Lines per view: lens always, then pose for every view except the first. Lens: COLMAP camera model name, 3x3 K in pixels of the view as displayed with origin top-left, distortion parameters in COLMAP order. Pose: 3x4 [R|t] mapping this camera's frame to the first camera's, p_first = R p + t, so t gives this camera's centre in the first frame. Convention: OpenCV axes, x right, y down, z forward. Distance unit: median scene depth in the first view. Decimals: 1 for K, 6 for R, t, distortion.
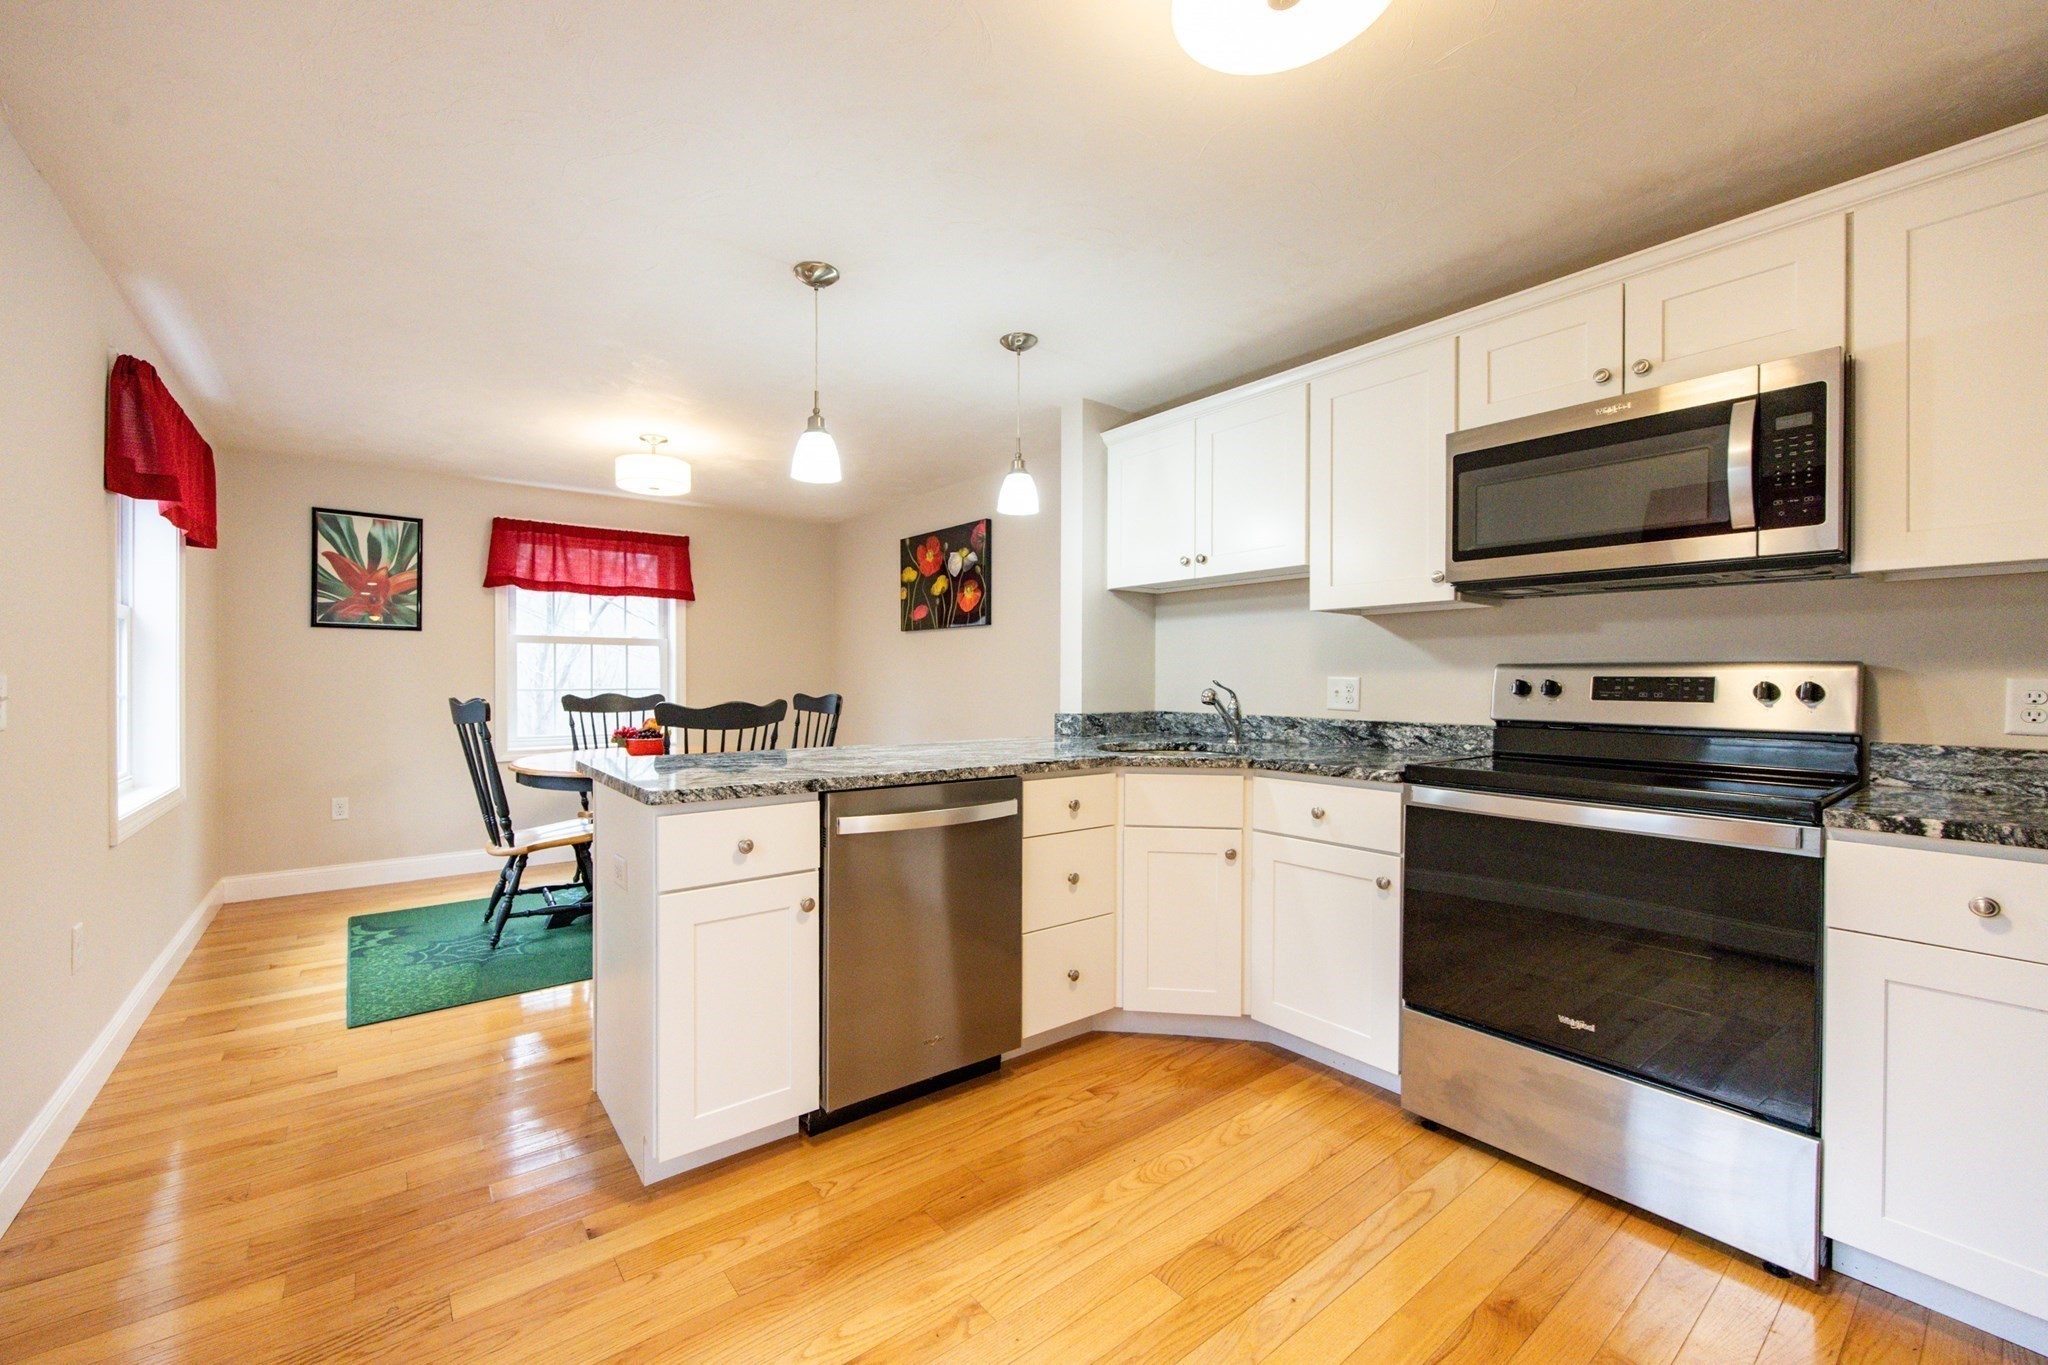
lens RADIAL K [[813.1, 0, 987.6], [0, 813.1, 682.0], [0, 0, 1]] dist [-0.001822, -0.000058]
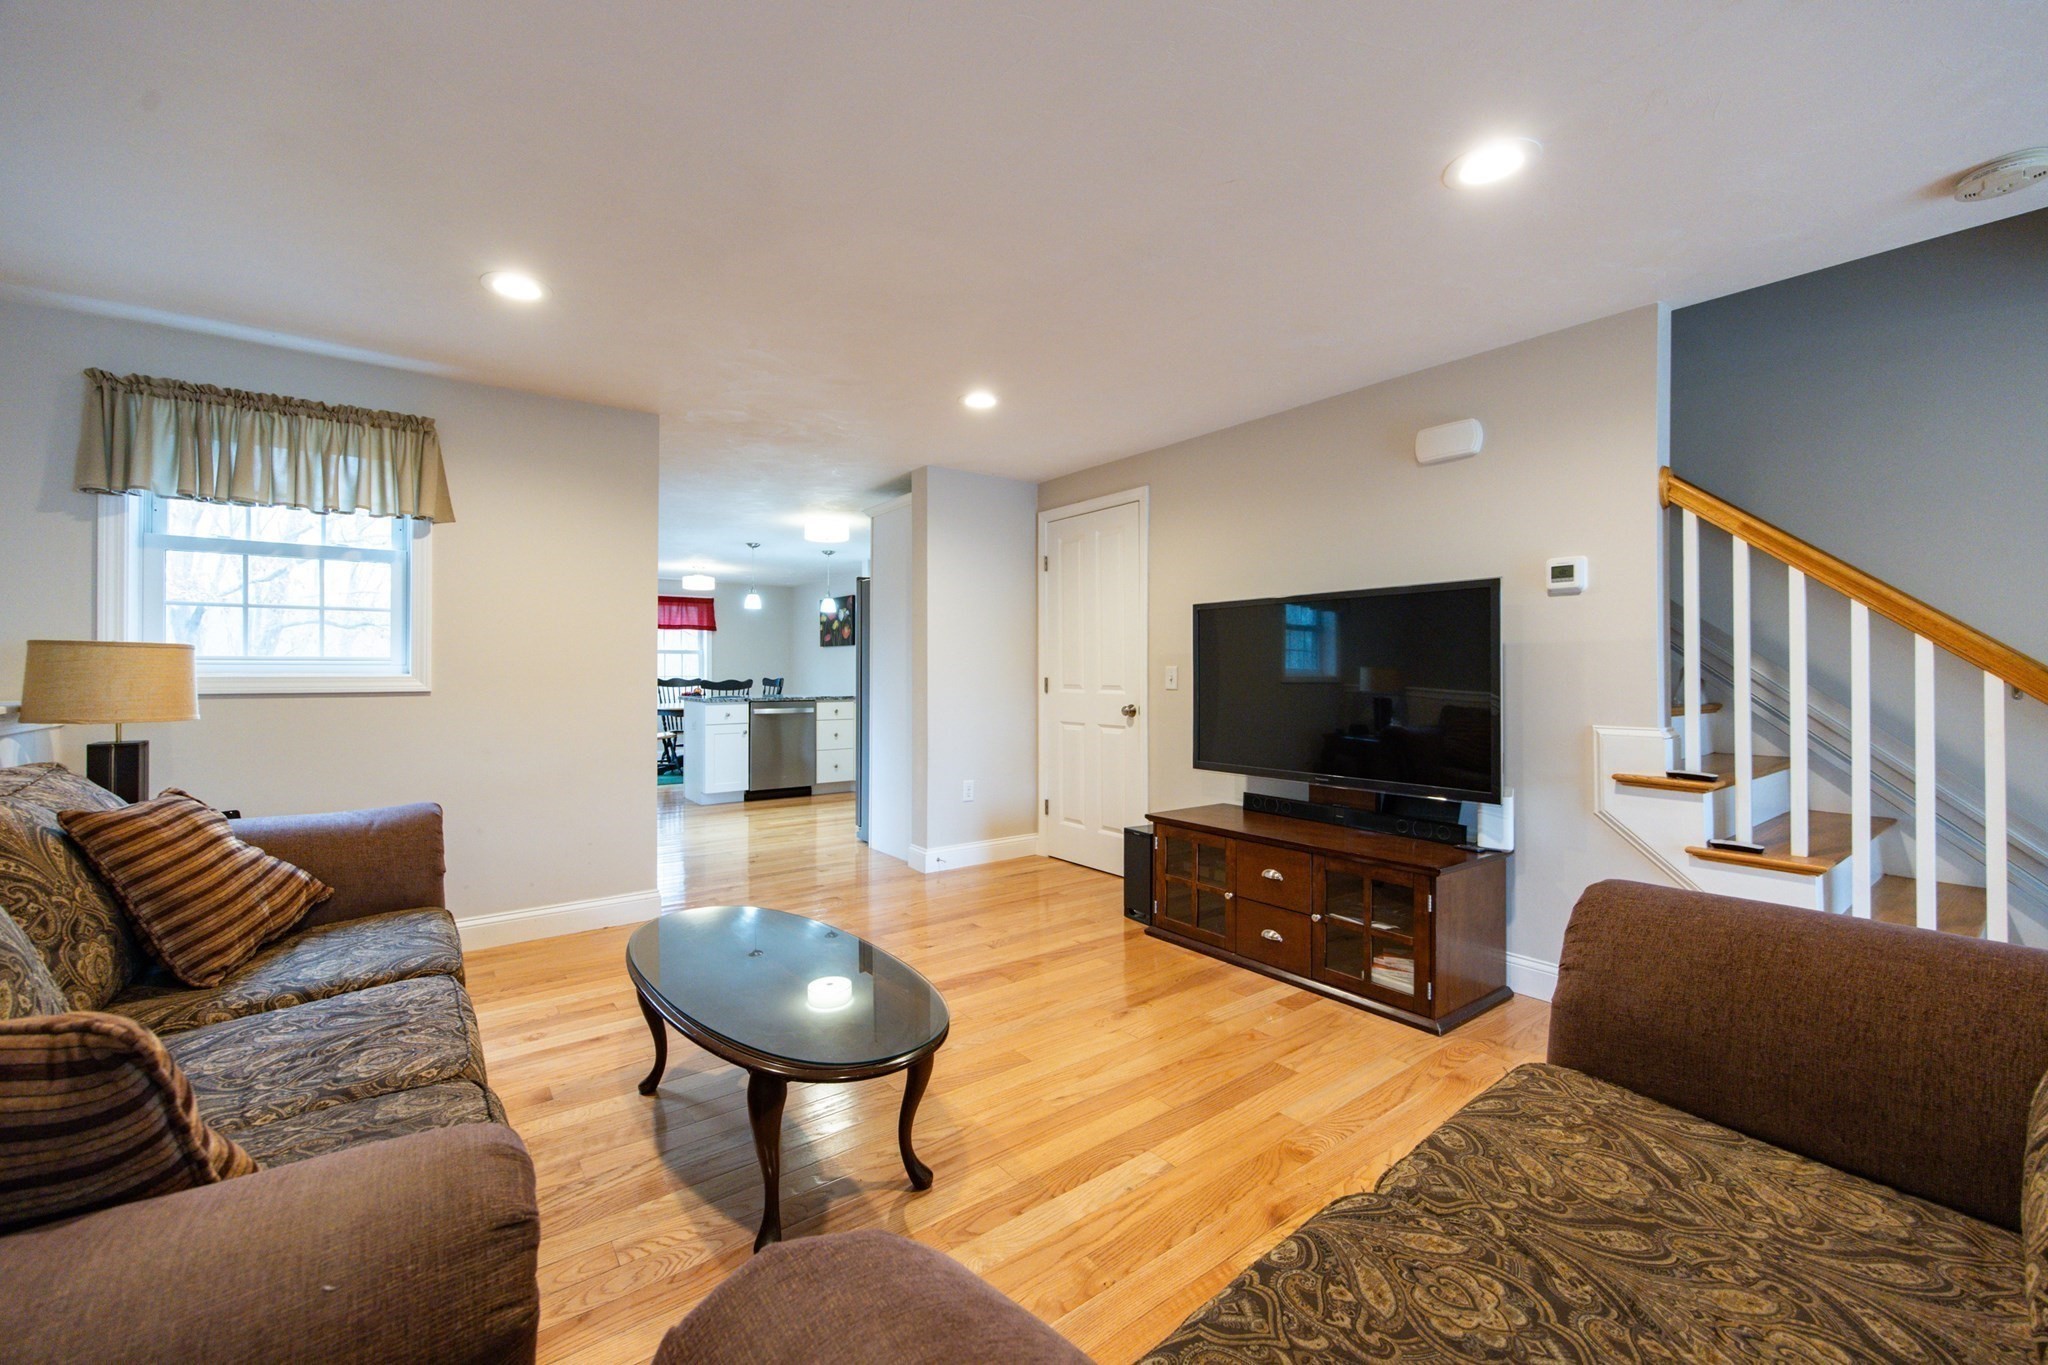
lens RADIAL K [[813.1, 0, 987.6], [0, 813.1, 682.0], [0, 0, 1]] dist [-0.001822, -0.000058]
pose [[0.999600, -0.002305, -0.028199, 0.464815], [0.002566, 0.999954, 0.009197, 0.008140], [0.028177, -0.009266, 0.999560, -1.257149]]
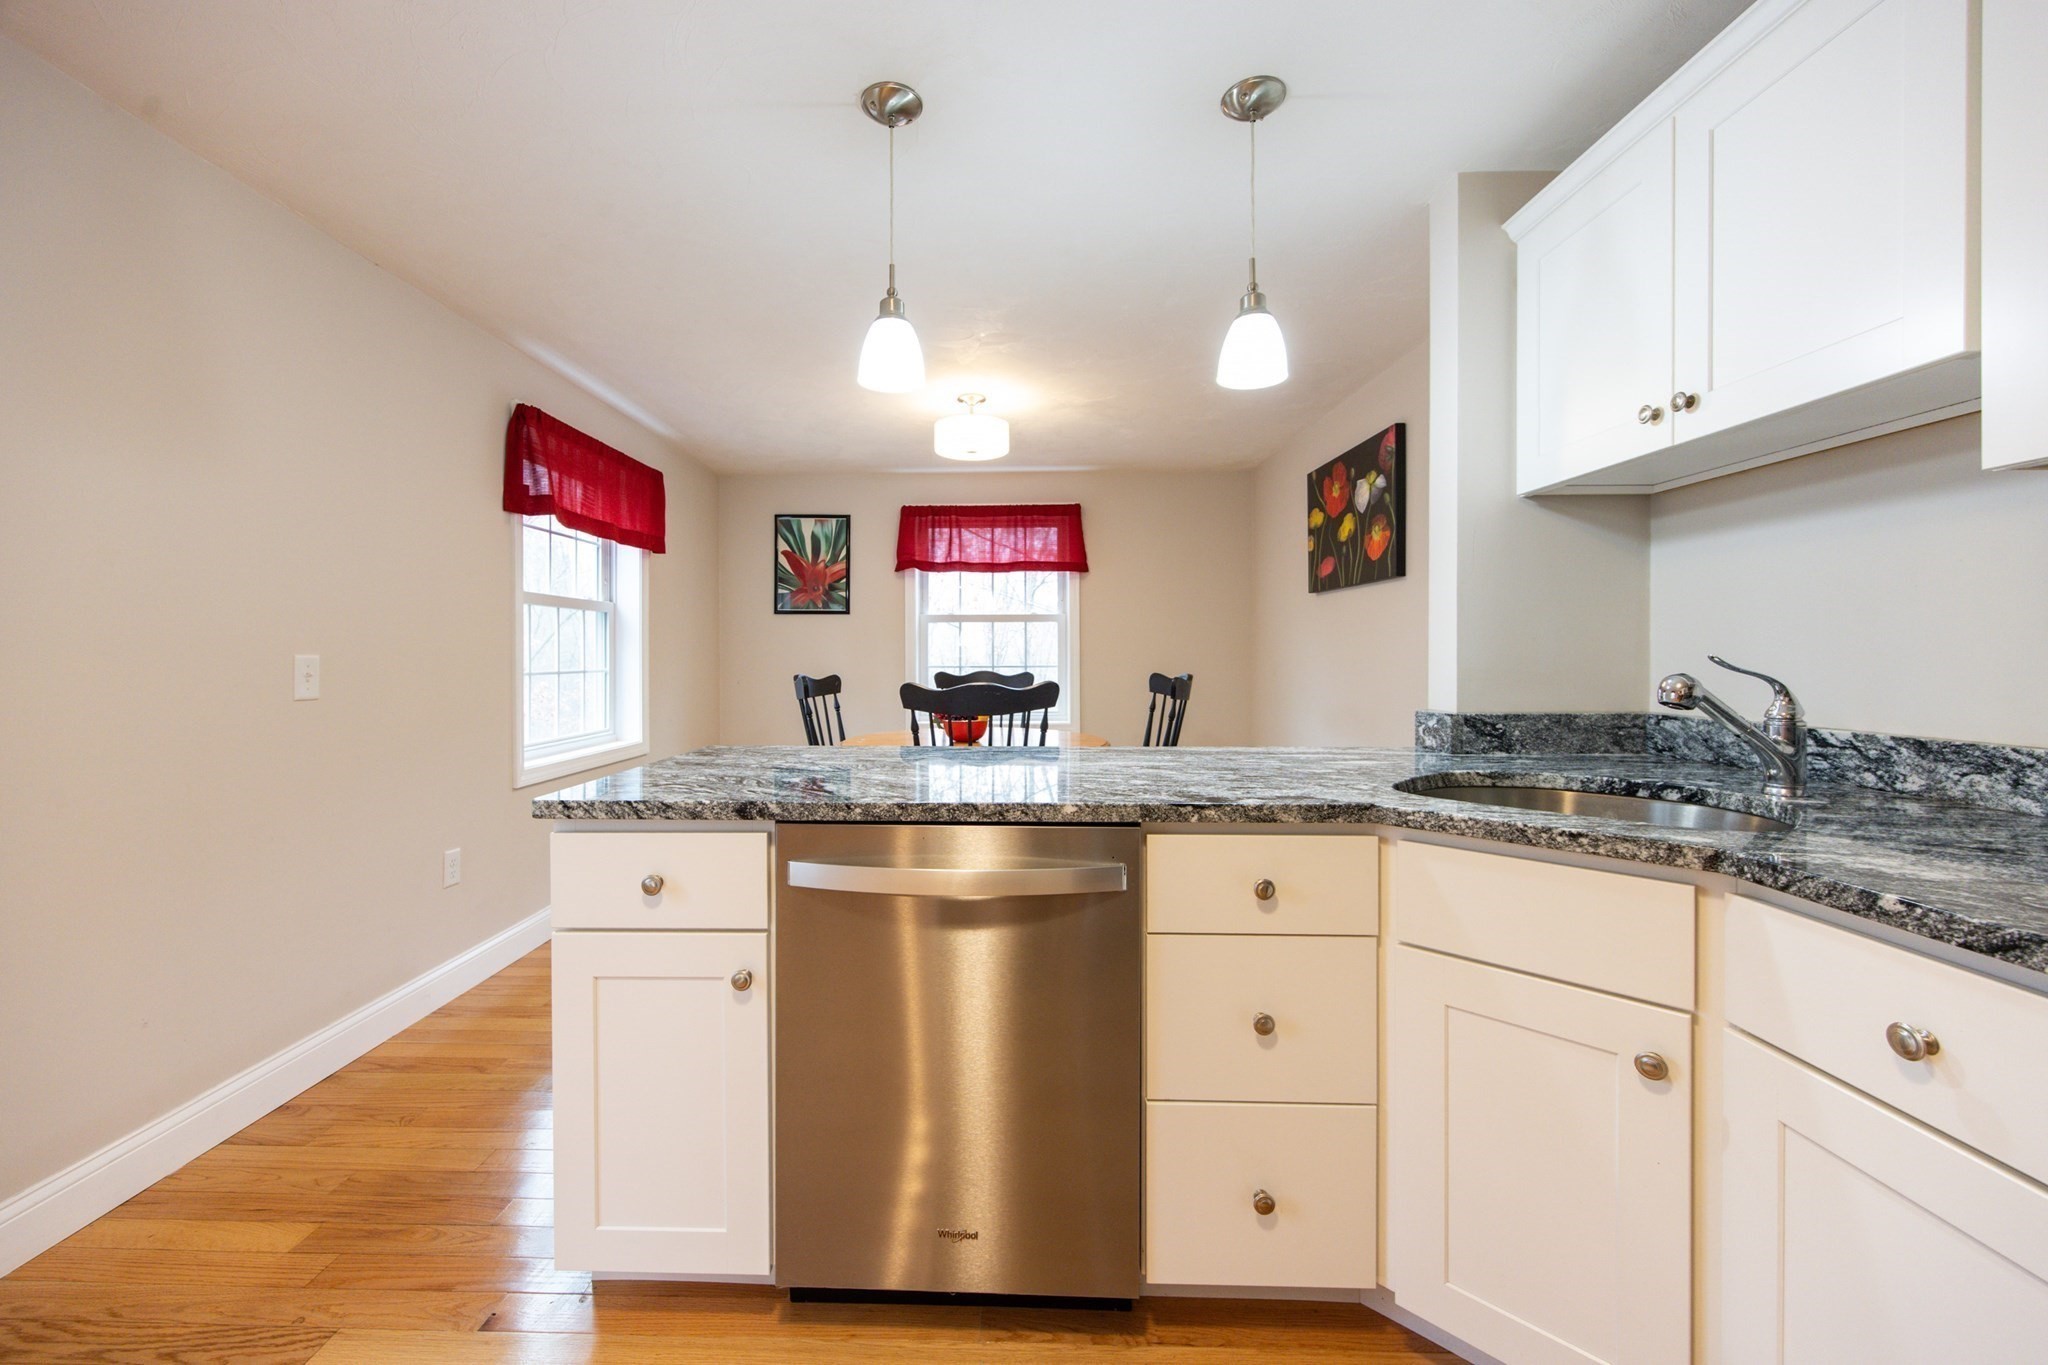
lens RADIAL K [[808.2, 0, 993.1], [0, 808.2, 659.5], [0, 0, 1]] dist [0.000659, -0.000043]
pose [[0.781389, -0.000591, -0.624044, 0.180986], [0.001778, 0.999998, 0.001279, -0.001183], [0.624042, -0.002109, 0.781388, 0.280069]]
